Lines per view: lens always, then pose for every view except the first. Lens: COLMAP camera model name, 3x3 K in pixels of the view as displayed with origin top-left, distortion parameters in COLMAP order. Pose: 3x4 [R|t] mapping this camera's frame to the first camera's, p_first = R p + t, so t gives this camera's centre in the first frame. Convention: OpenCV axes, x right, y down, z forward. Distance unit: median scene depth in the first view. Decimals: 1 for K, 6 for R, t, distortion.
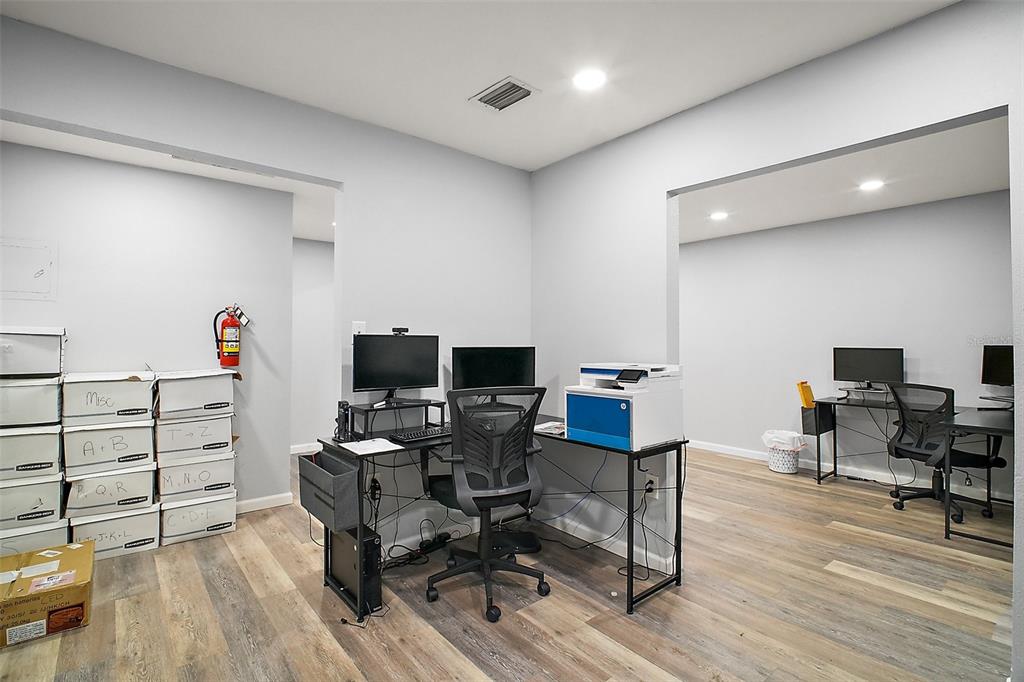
lens RADIAL K [[475.2, 0, 502.3], [0, 475.2, 336.6], [0, 0, 1]] dist [-0.020699, -0.000292]
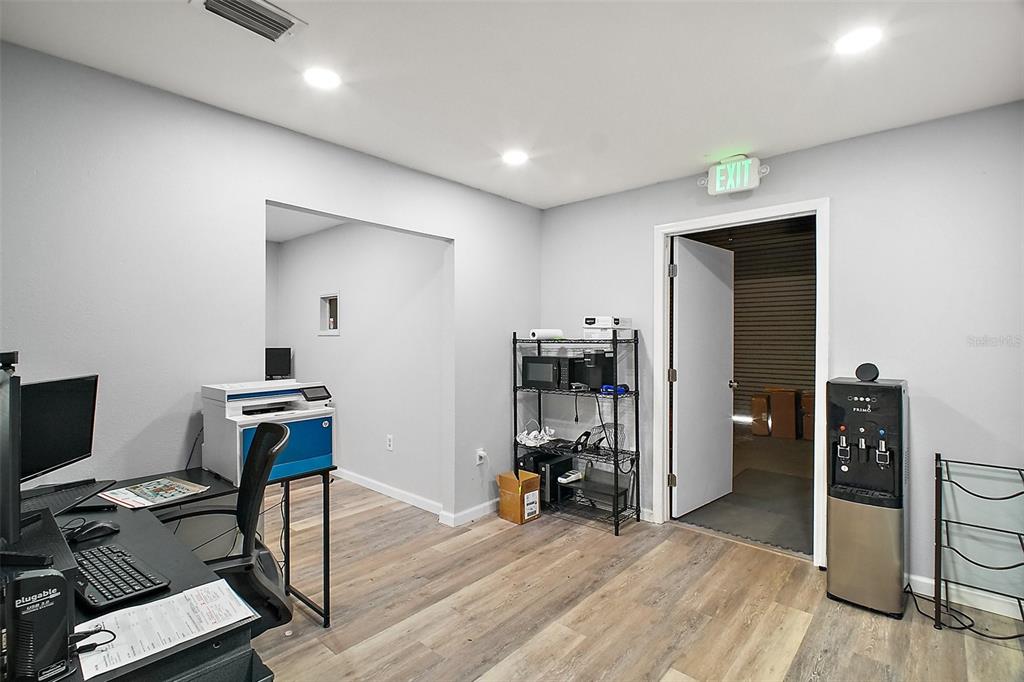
lens RADIAL K [[475.2, 0, 502.3], [0, 475.2, 336.6], [0, 0, 1]] dist [-0.020699, -0.000292]
pose [[-0.145029, -0.005533, 0.989412, -0.786788], [-0.010377, 0.999938, 0.004070, -0.045079], [-0.989373, -0.009677, -0.145078, 0.783949]]
